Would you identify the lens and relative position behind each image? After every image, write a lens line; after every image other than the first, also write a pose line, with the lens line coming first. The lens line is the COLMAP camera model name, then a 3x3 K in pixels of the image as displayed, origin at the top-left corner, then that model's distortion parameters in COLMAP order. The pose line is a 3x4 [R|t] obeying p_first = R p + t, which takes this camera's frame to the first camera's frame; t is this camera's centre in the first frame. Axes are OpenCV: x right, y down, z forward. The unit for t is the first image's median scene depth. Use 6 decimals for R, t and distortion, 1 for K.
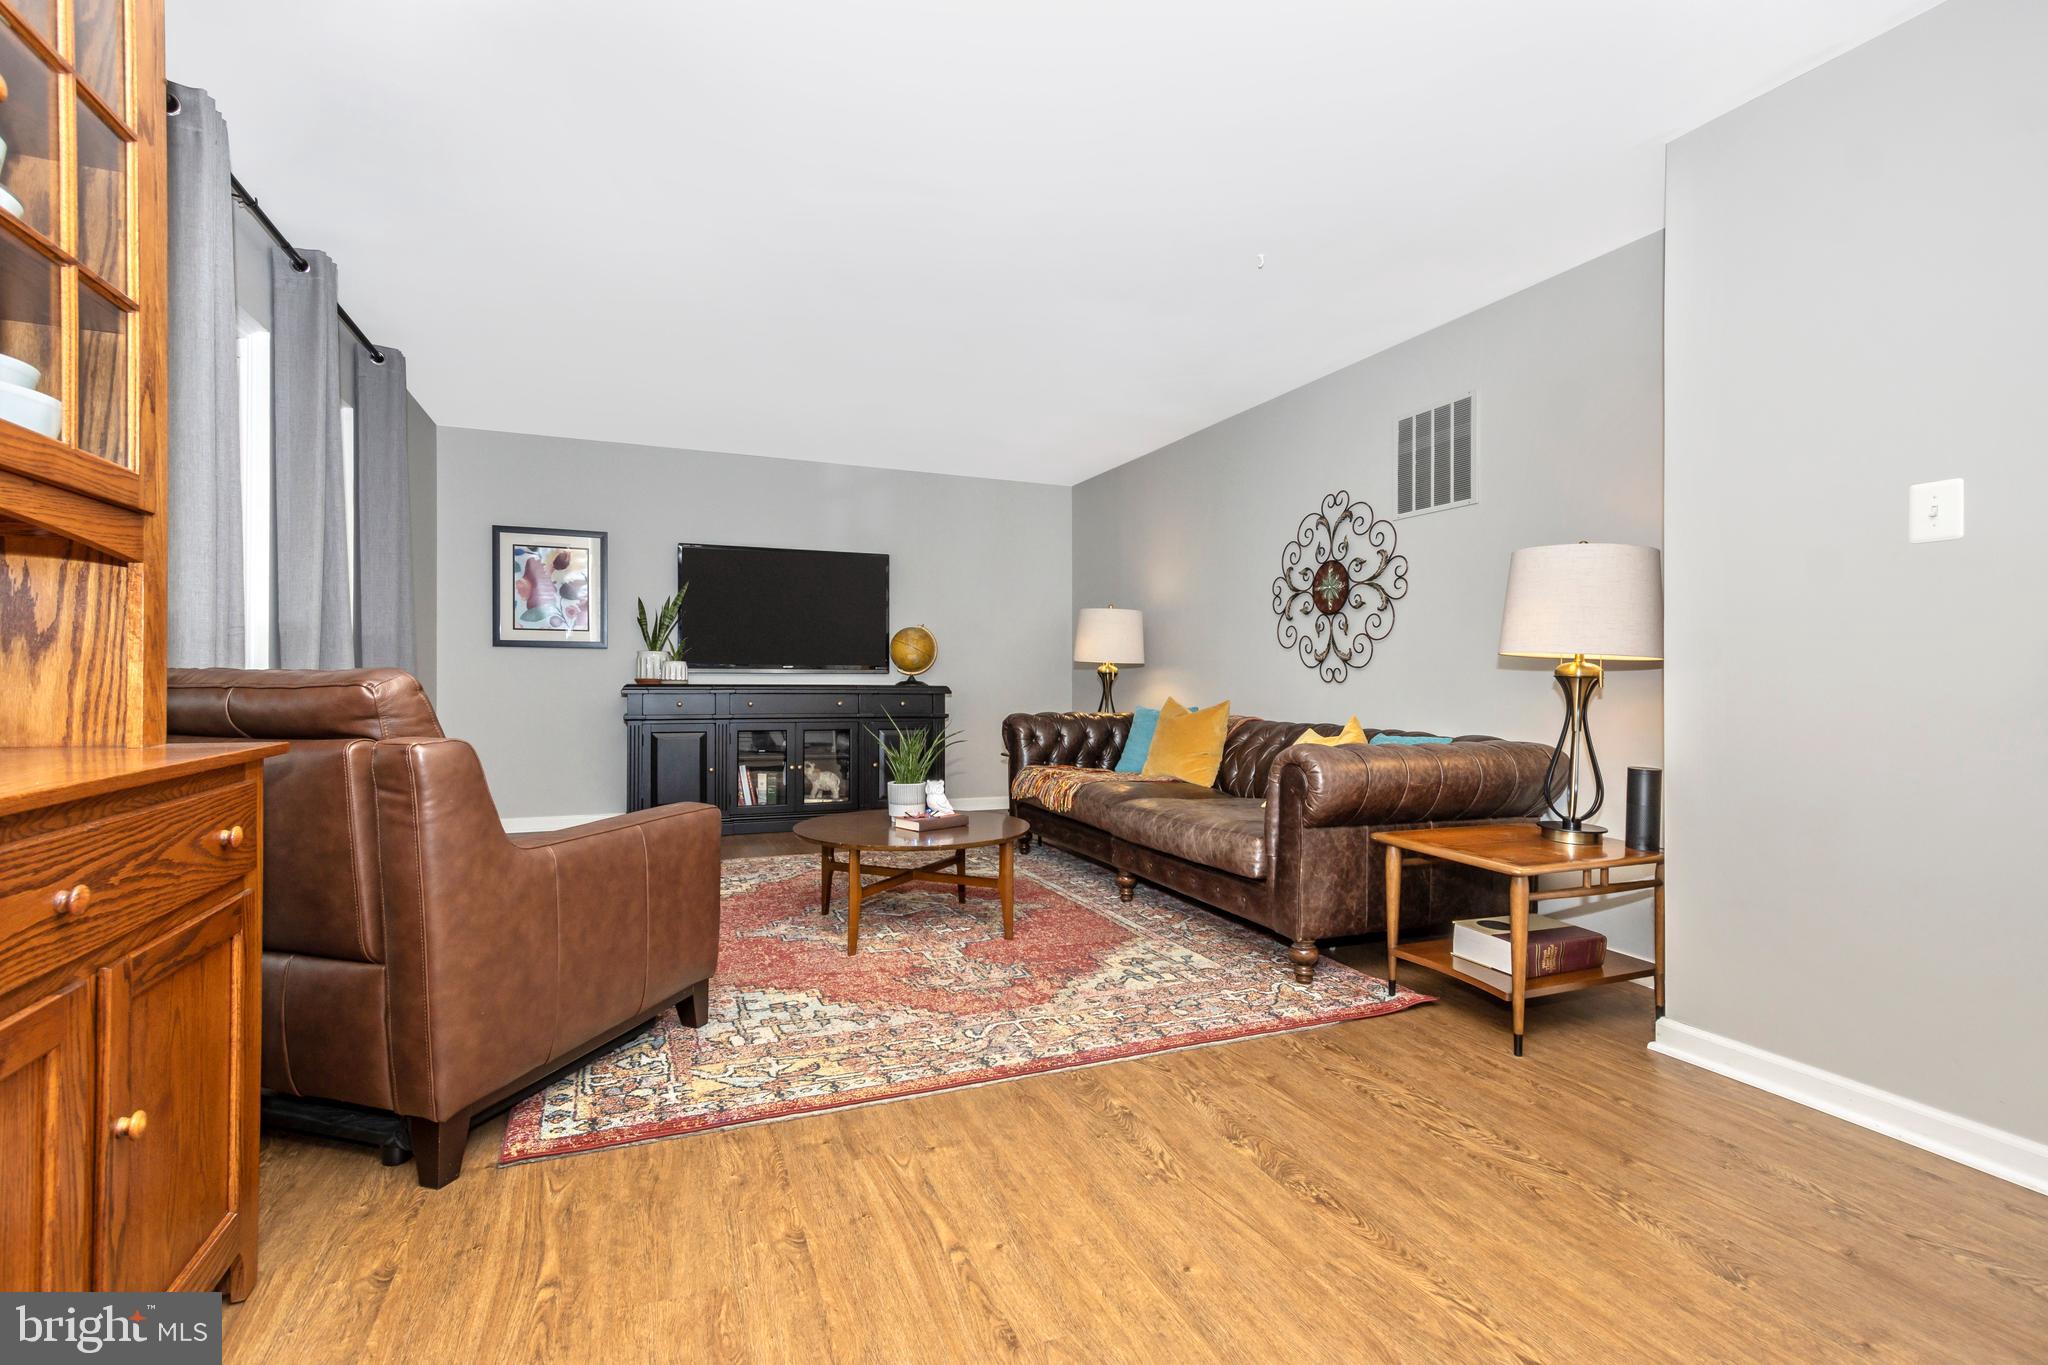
lens RADIAL K [[926.3, 0, 1024.0], [0, 926.3, 682.5], [0, 0, 1]] dist [0.004060, 0.000300]
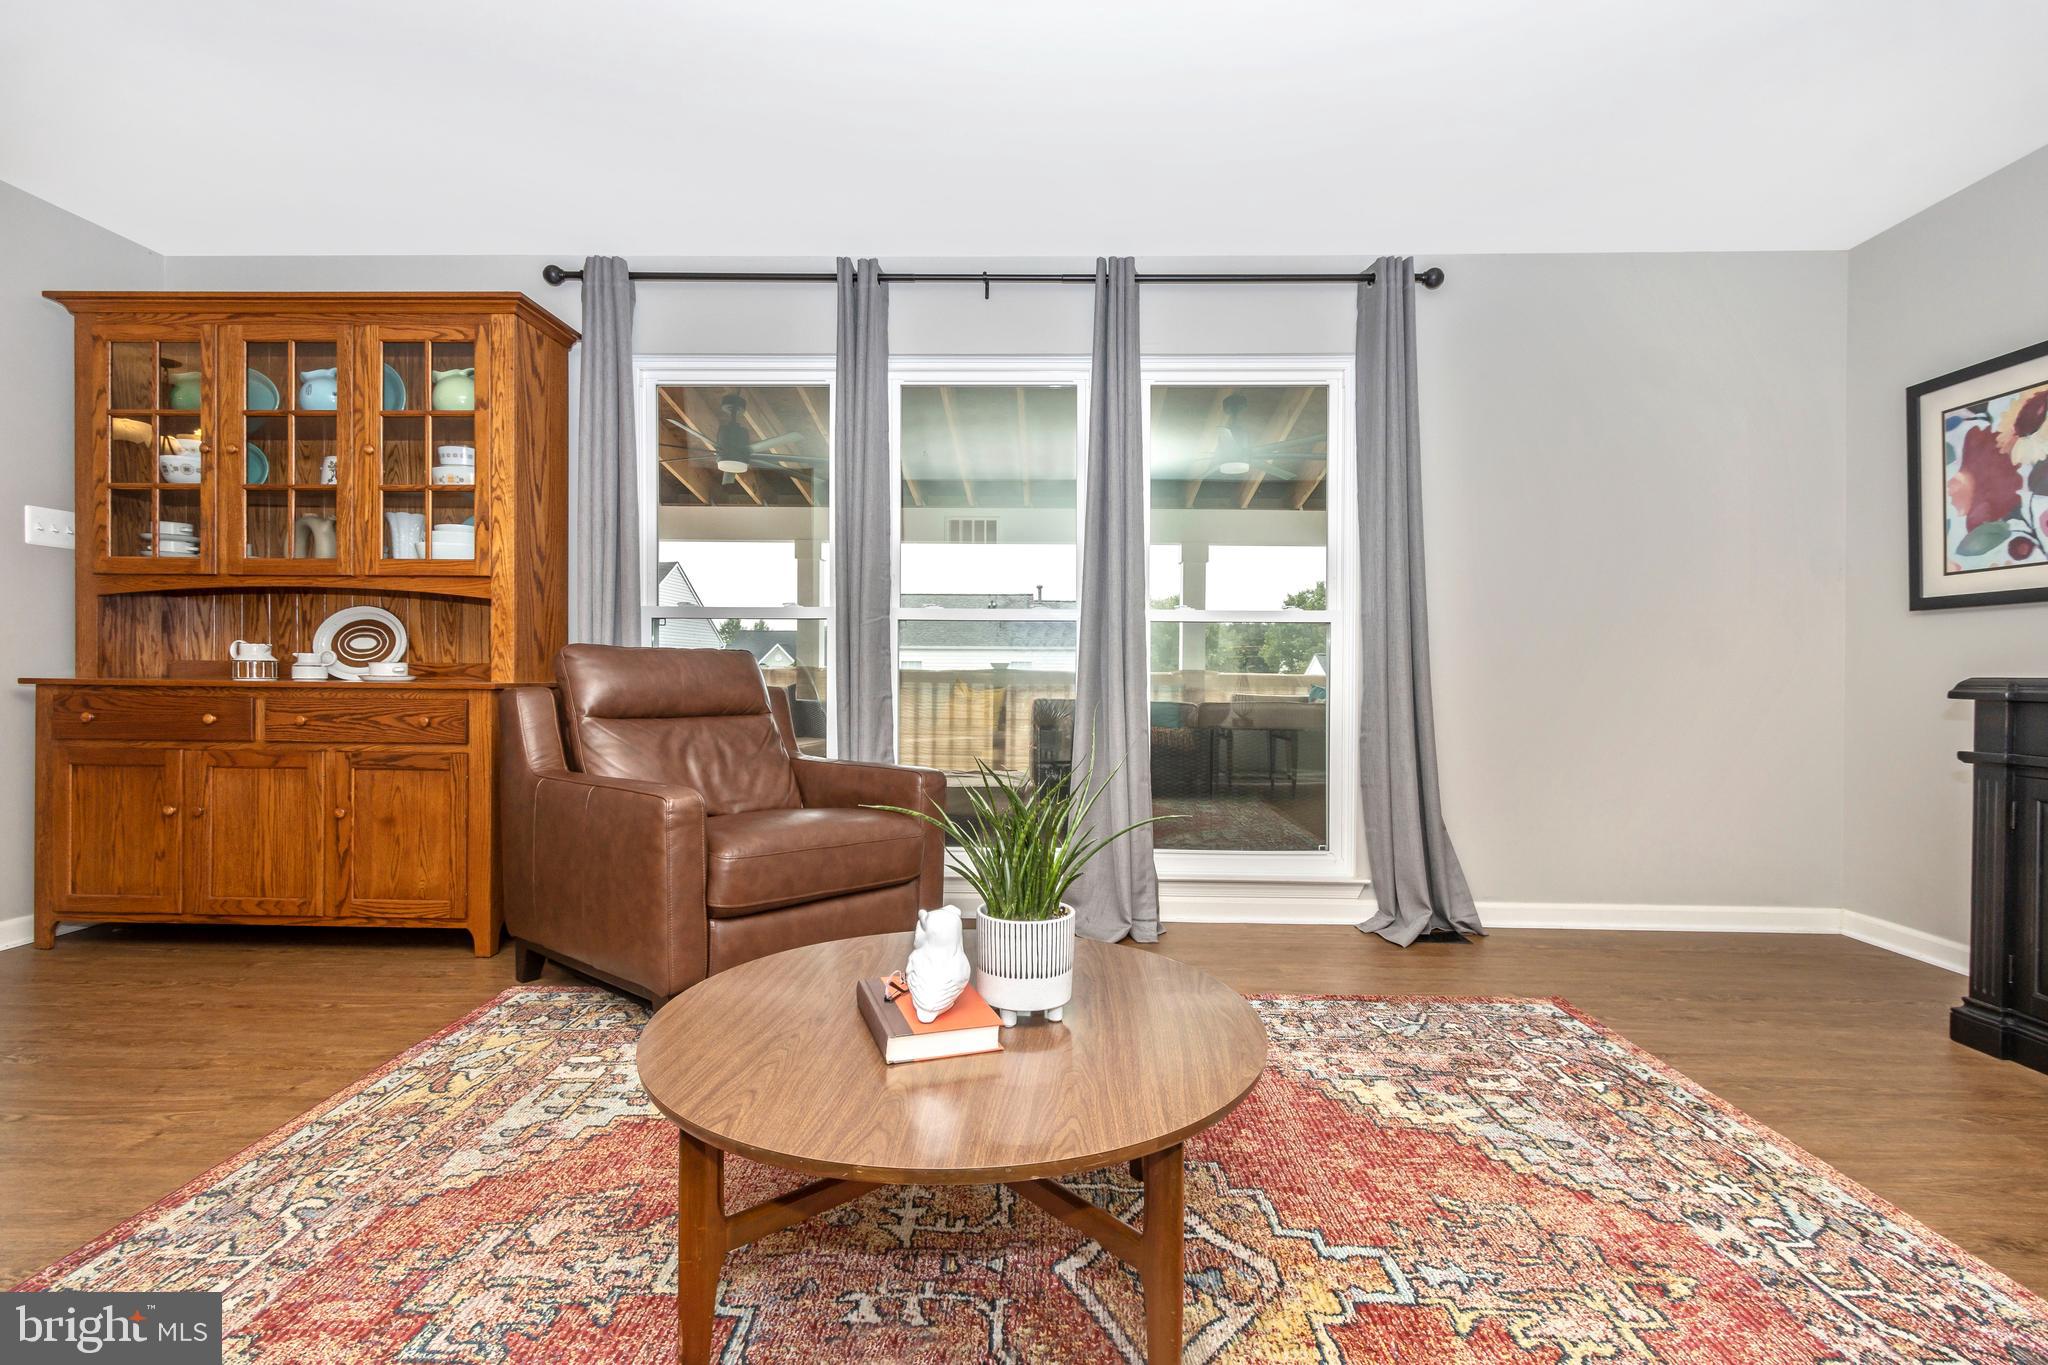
lens RADIAL K [[945.7, 0, 1016.3], [0, 945.7, 663.9], [0, 0, 1]] dist [0.004943, 0.000824]
pose [[-0.407603, -0.018487, -0.912972, 0.339957], [-0.016849, 0.999777, -0.012723, 0.019230], [0.913004, 0.010197, -0.407824, 1.704581]]
